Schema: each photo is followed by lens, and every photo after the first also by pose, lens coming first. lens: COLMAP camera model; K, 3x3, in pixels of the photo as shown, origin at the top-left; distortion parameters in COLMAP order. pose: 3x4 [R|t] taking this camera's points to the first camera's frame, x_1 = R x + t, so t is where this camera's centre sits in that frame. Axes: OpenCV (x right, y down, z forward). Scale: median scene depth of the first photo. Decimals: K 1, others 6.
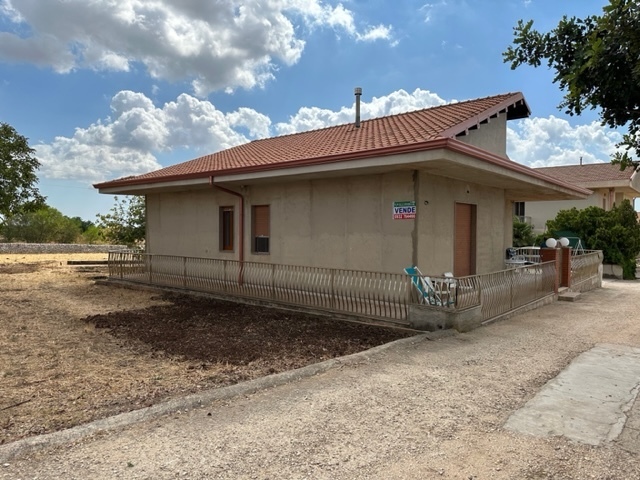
lens RADIAL K [[443.1, 0, 317.6], [0, 443.1, 236.9], [0, 0, 1]] dist [0.049306, -0.059951]
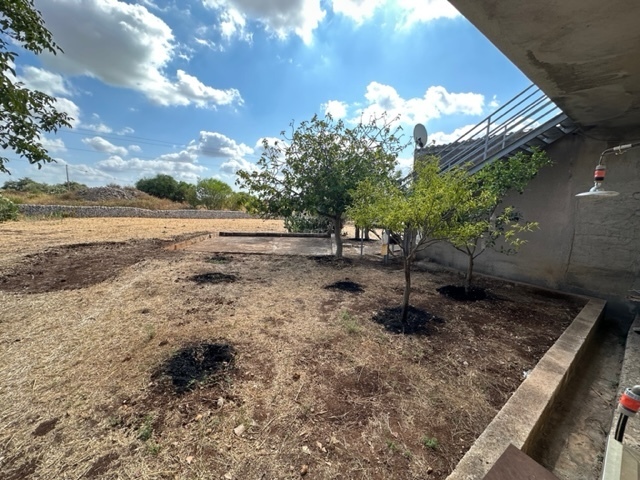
lens RADIAL K [[253.8, 0, 322.0], [0, 253.8, 238.4], [0, 0, 1]] dist [-0.007659, 0.001090]
pose [[0.974822, 0.040779, -0.219222, -0.296003], [-0.012746, 0.991718, 0.127799, -0.004067], [0.222618, -0.121787, 0.967269, 0.668948]]
